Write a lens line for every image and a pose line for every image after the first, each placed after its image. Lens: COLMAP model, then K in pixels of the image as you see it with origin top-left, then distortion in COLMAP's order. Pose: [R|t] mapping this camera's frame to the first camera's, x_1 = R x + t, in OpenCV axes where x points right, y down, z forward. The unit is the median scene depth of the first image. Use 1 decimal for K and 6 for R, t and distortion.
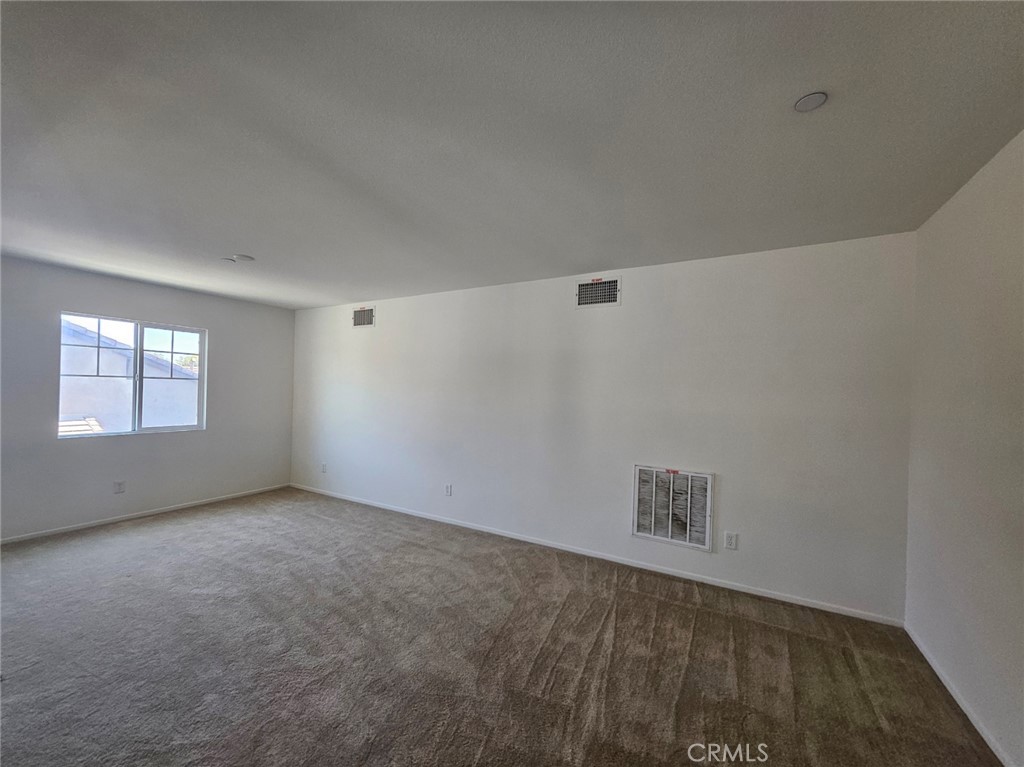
lens RADIAL K [[404.5, 0, 513.0], [0, 404.5, 388.8], [0, 0, 1]] dist [0.001174, -0.000074]
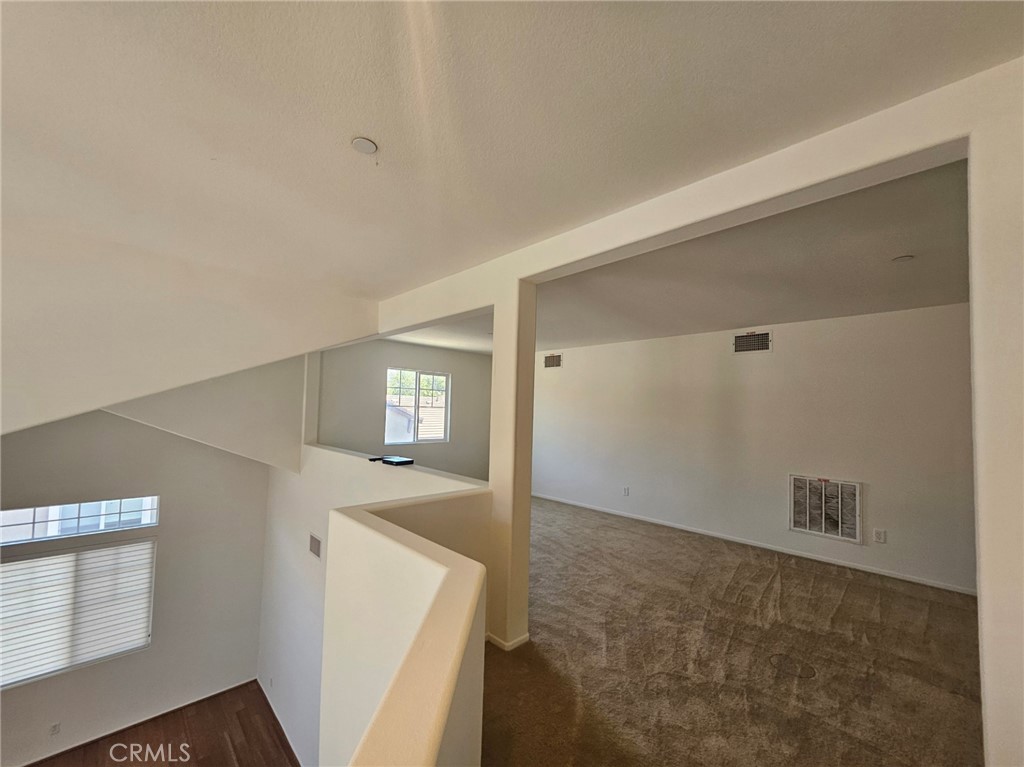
lens RADIAL K [[404.5, 0, 513.0], [0, 404.5, 388.8], [0, 0, 1]] dist [0.001174, -0.000074]
pose [[0.961699, -0.013595, -0.273771, -0.204488], [-0.001708, 0.998453, -0.055581, -0.014036], [0.274103, 0.053920, 0.960188, -0.533668]]
